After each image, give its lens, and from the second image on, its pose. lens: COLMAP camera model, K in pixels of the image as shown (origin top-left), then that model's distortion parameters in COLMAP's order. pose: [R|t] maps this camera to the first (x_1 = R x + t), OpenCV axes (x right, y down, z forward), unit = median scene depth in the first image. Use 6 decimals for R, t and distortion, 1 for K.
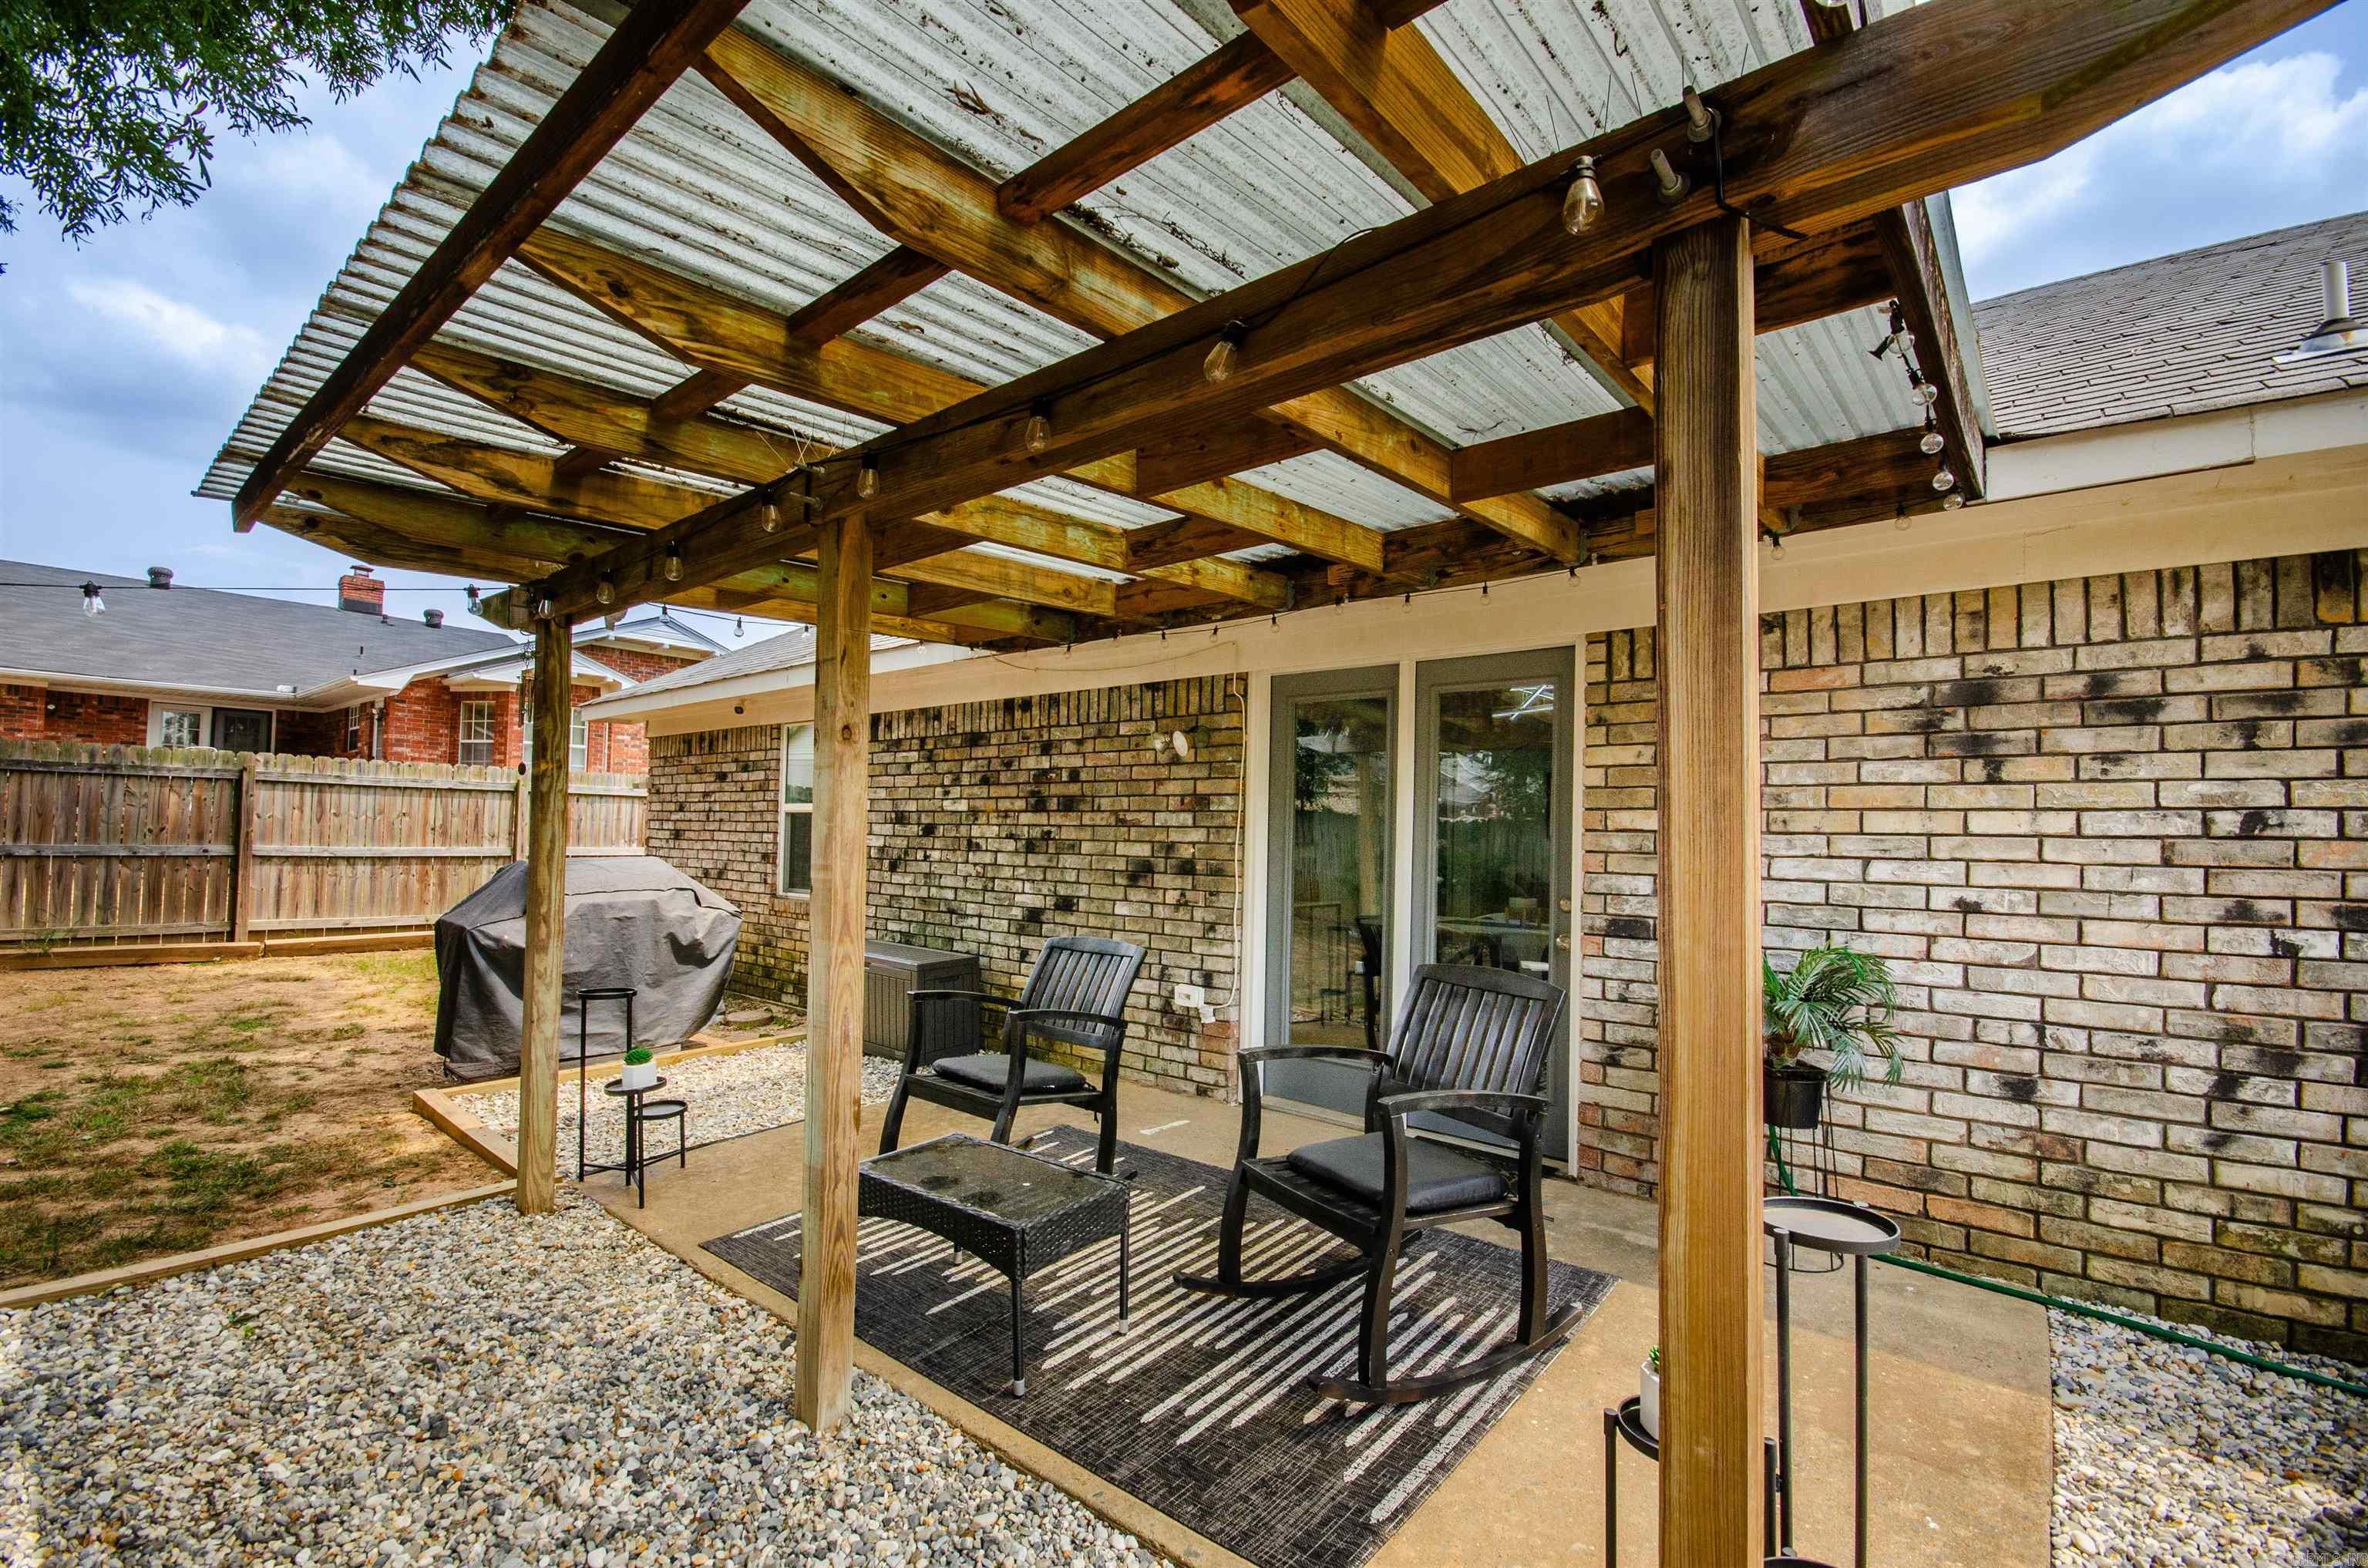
lens RADIAL K [[1042.3, 0, 1160.1], [0, 1042.3, 810.3], [0, 0, 1]] dist [-0.003643, -0.002945]
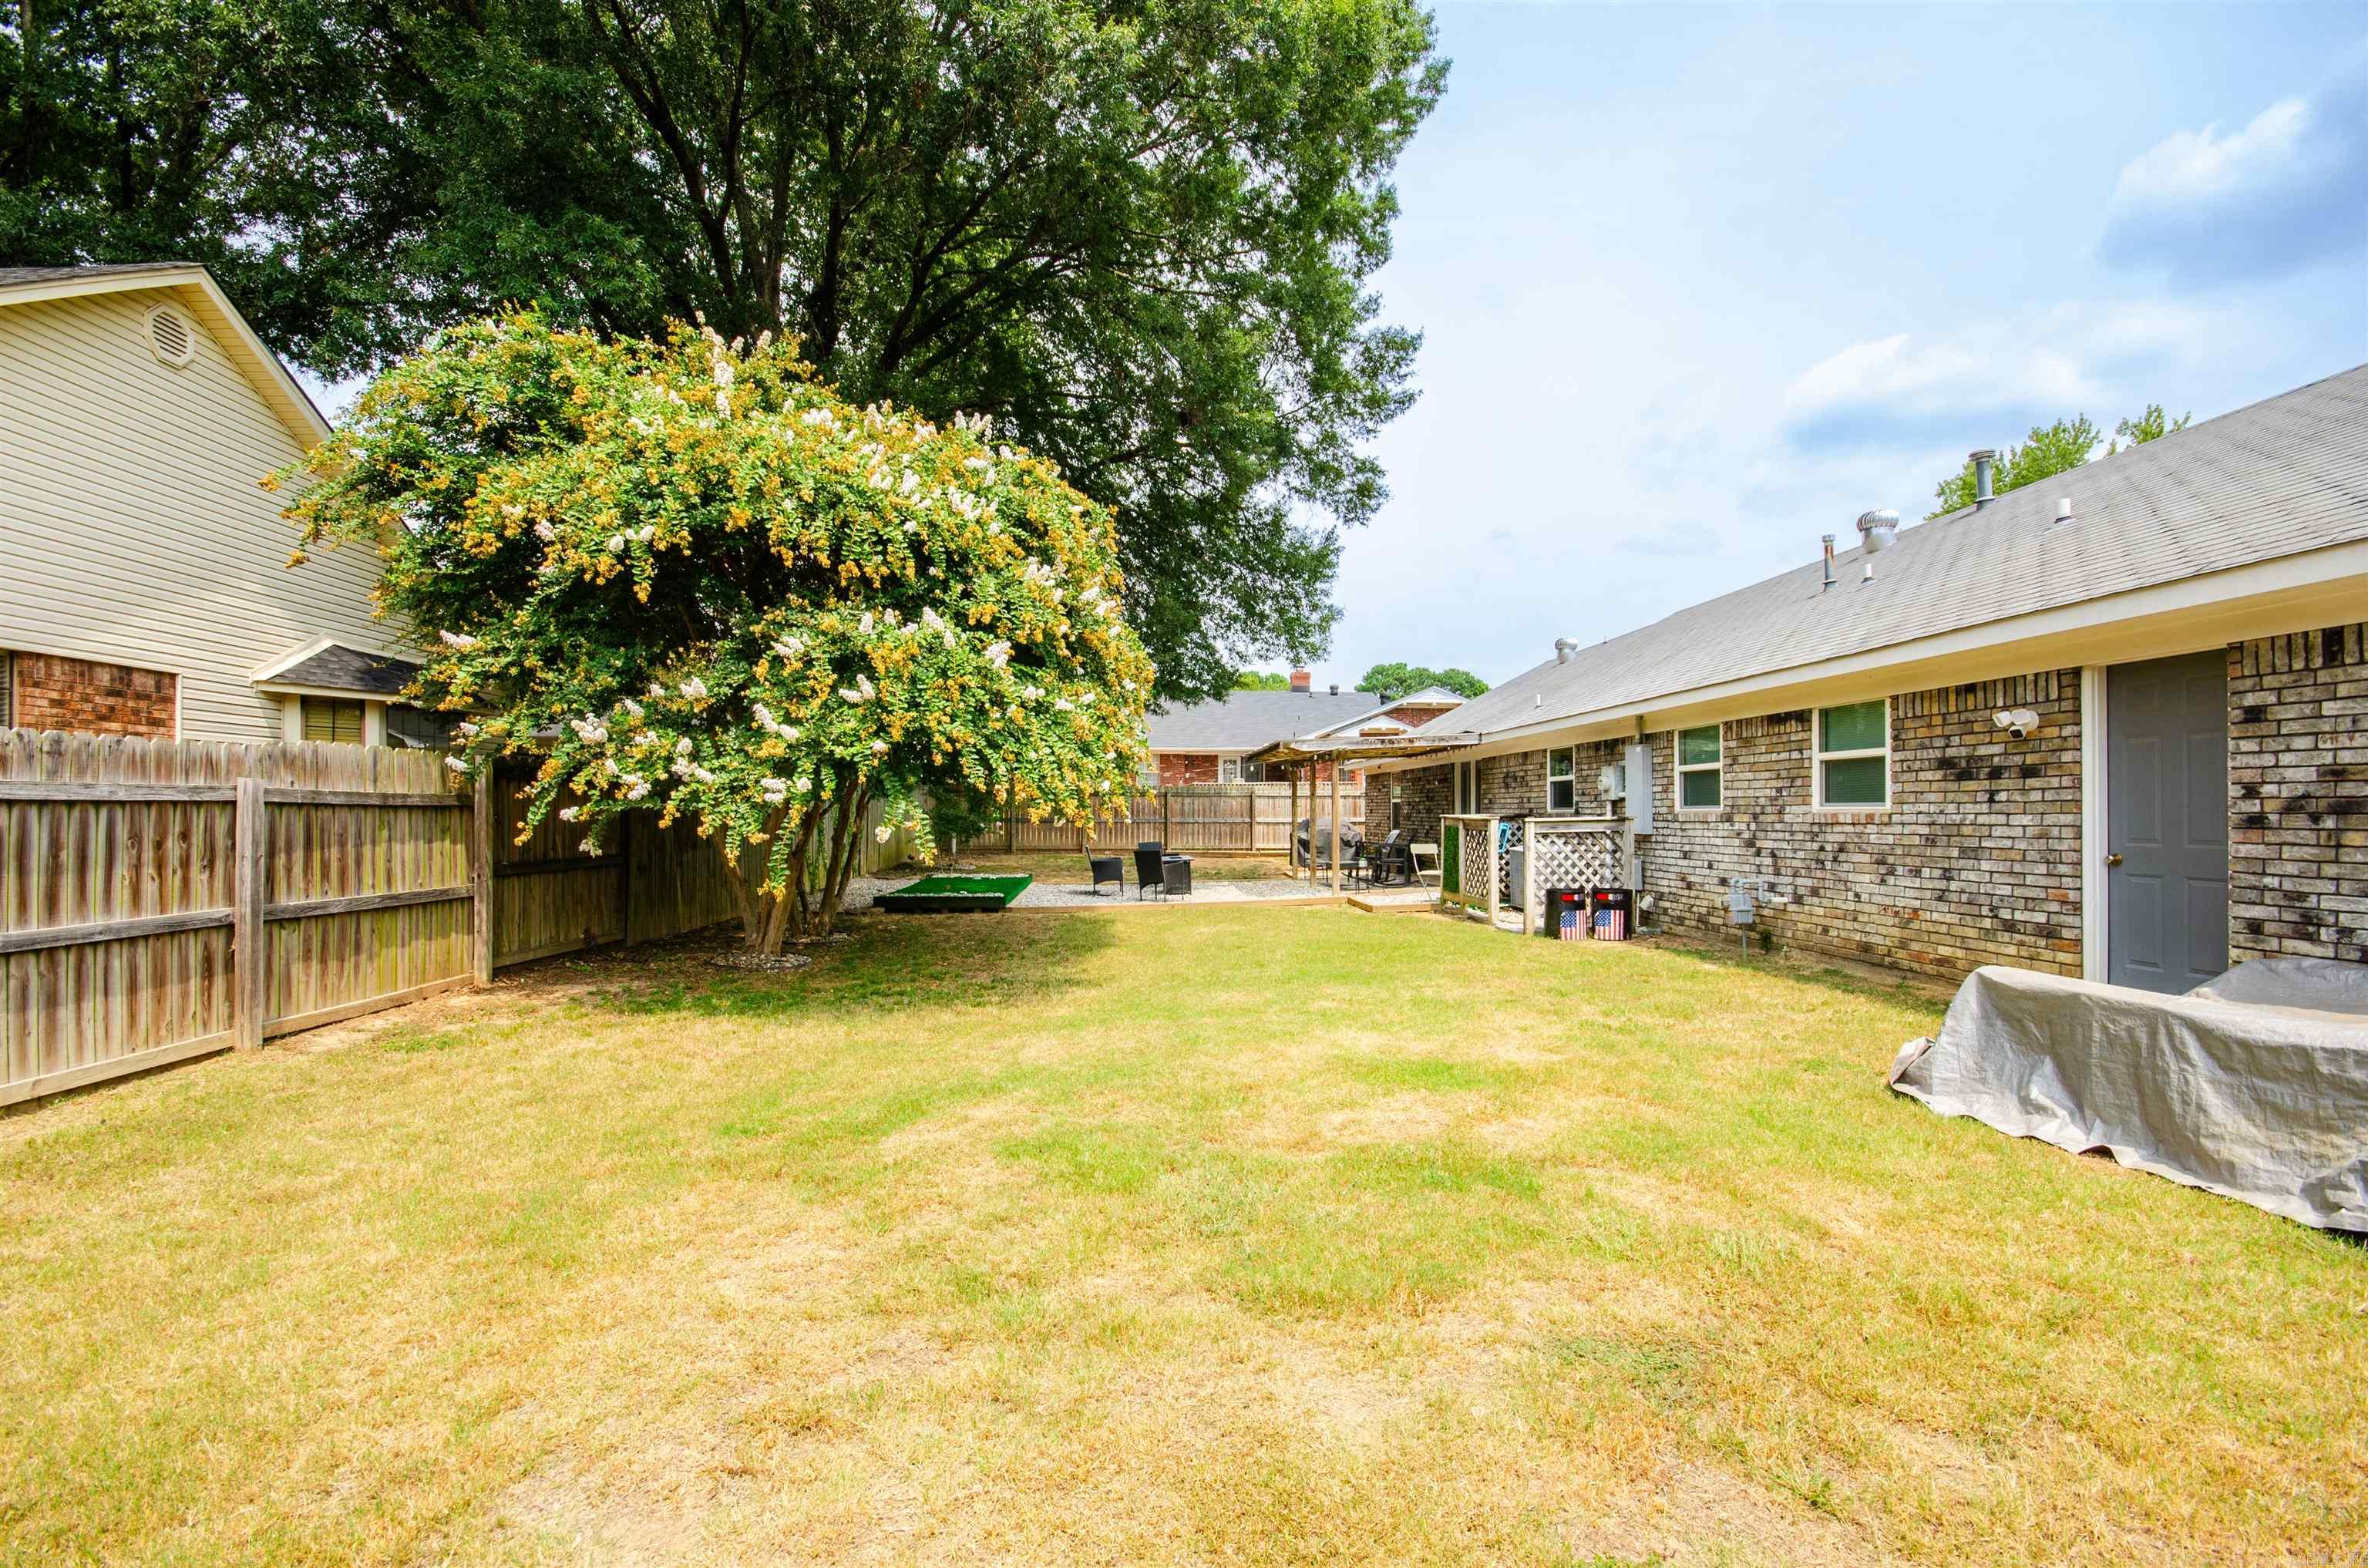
lens RADIAL K [[1042.3, 0, 1178.0], [0, 1042.3, 812.9], [0, 0, 1]] dist [-0.003643, -0.002945]
pose [[0.697456, -0.024064, -0.716223, 1.825658], [0.039895, 0.999190, 0.005278, -0.010641], [0.715516, -0.032255, 0.697851, -2.043436]]
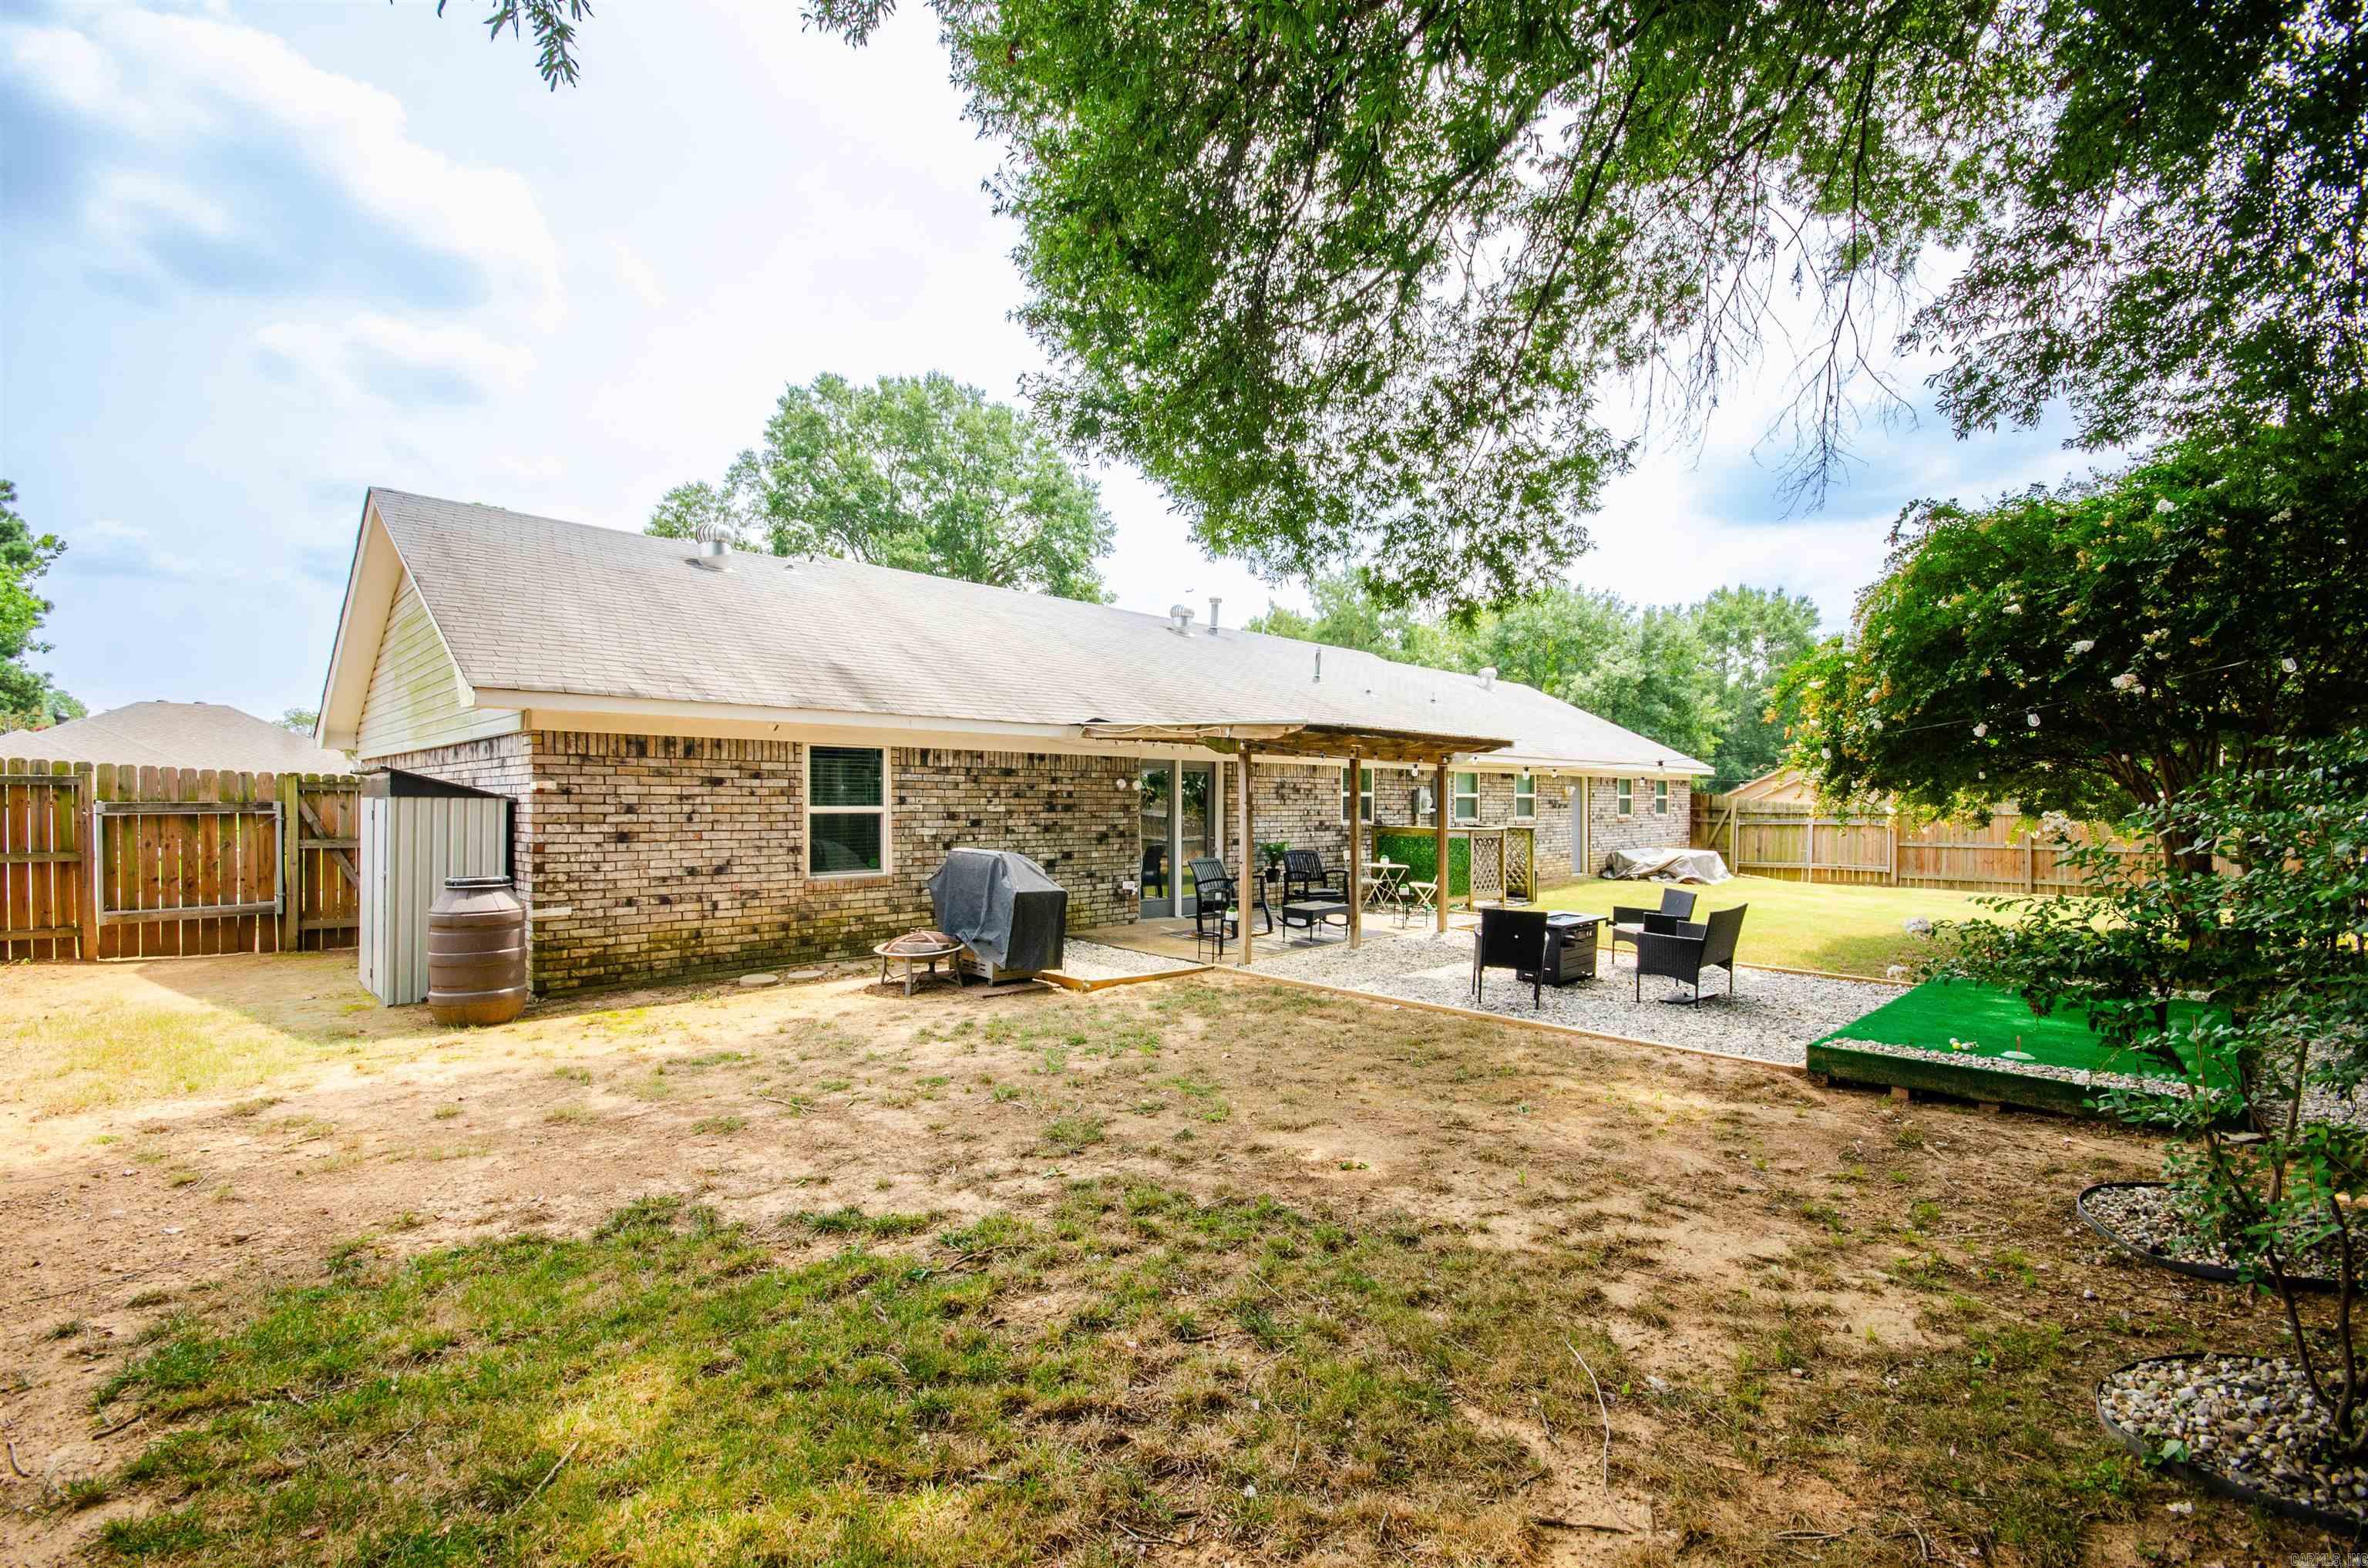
lens RADIAL K [[1042.3, 0, 1154.6], [0, 1042.3, 815.7], [0, 0, 1]] dist [-0.003643, -0.002945]
pose [[0.077550, -0.026309, 0.996641, -2.206858], [-0.020079, 0.999408, 0.027944, -0.053796], [-0.996786, -0.022179, 0.076976, 0.671490]]
